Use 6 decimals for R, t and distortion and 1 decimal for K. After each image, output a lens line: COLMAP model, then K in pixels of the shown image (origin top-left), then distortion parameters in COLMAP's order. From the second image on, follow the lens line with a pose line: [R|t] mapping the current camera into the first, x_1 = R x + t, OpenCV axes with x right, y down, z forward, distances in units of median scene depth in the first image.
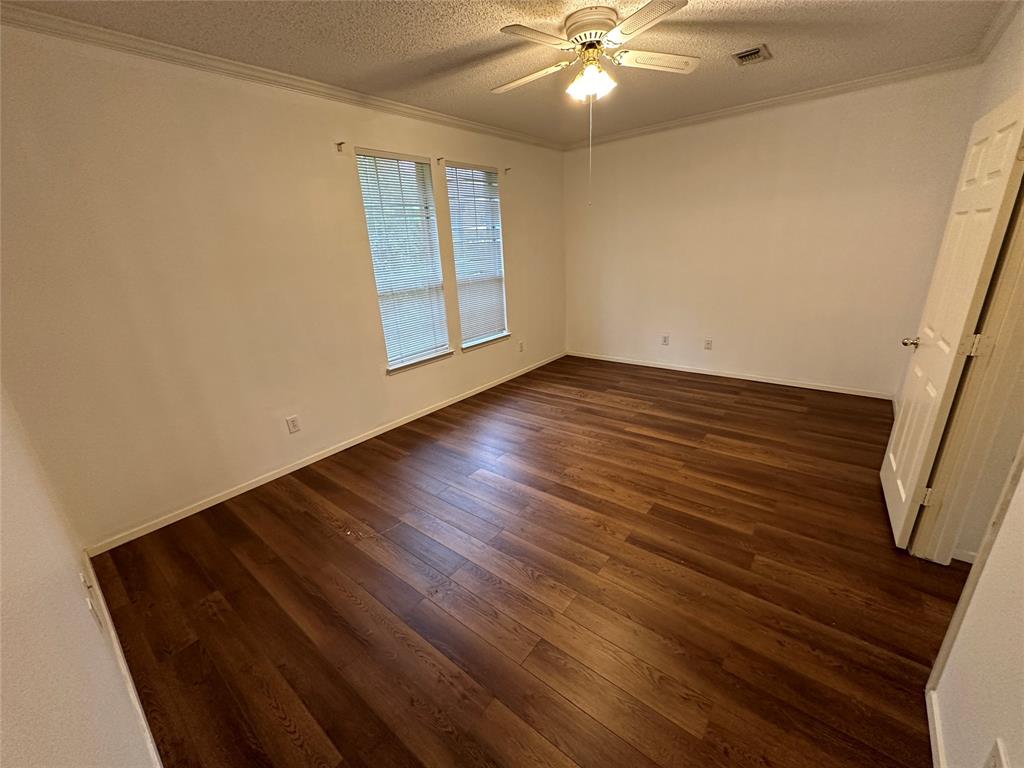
lens RADIAL K [[409.1, 0, 510.3], [0, 409.1, 384.7], [0, 0, 1]] dist [-0.001454, 0.000457]
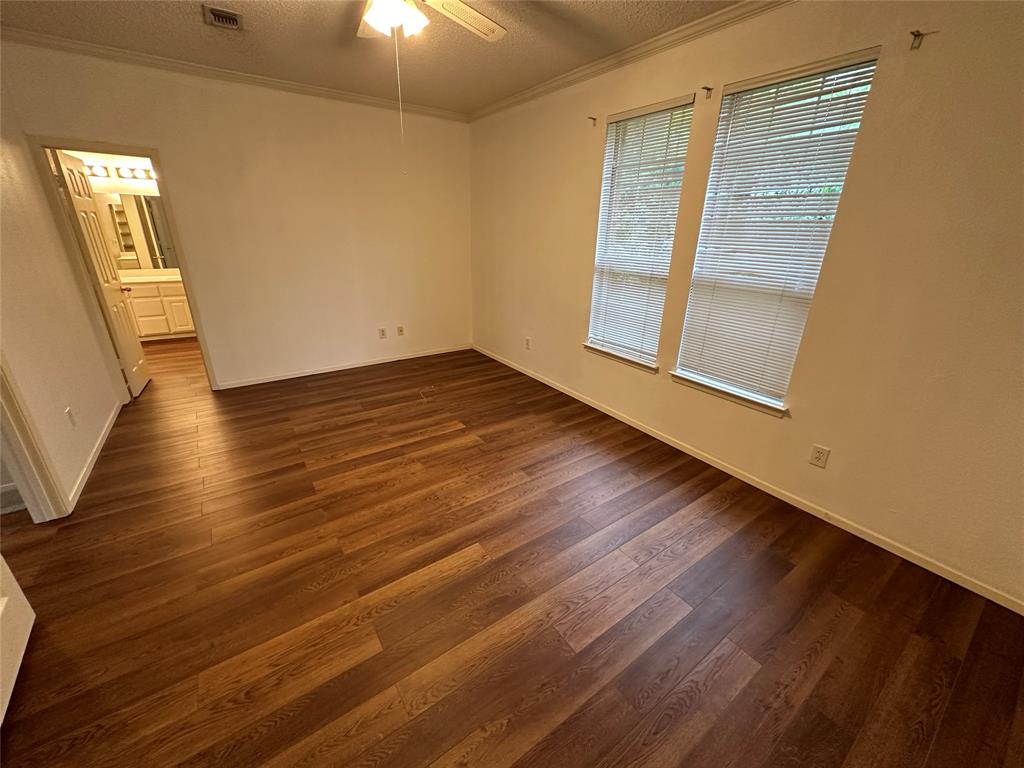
lens RADIAL K [[409.1, 0, 509.1], [0, 409.1, 381.6], [0, 0, 1]] dist [-0.001454, 0.000457]
pose [[-0.271795, 0.388147, -0.880607, 0.784545], [-0.315655, 0.828474, 0.462593, -0.423990], [0.909114, 0.403699, -0.102655, 1.122078]]
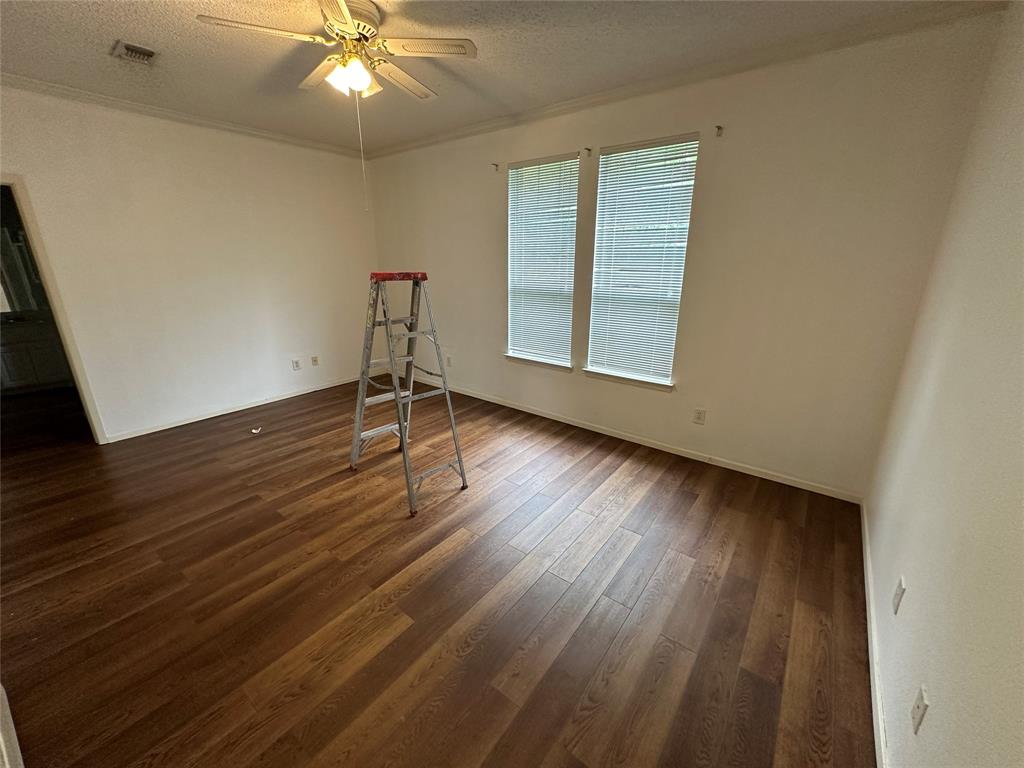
lens RADIAL K [[409.1, 0, 508.0], [0, 409.1, 381.6], [0, 0, 1]] dist [-0.001454, 0.000457]
pose [[0.022540, 0.345341, -0.938206, 0.931435], [-0.327168, 0.889320, 0.319487, -0.390521], [0.944697, 0.299750, 0.133030, 1.010966]]
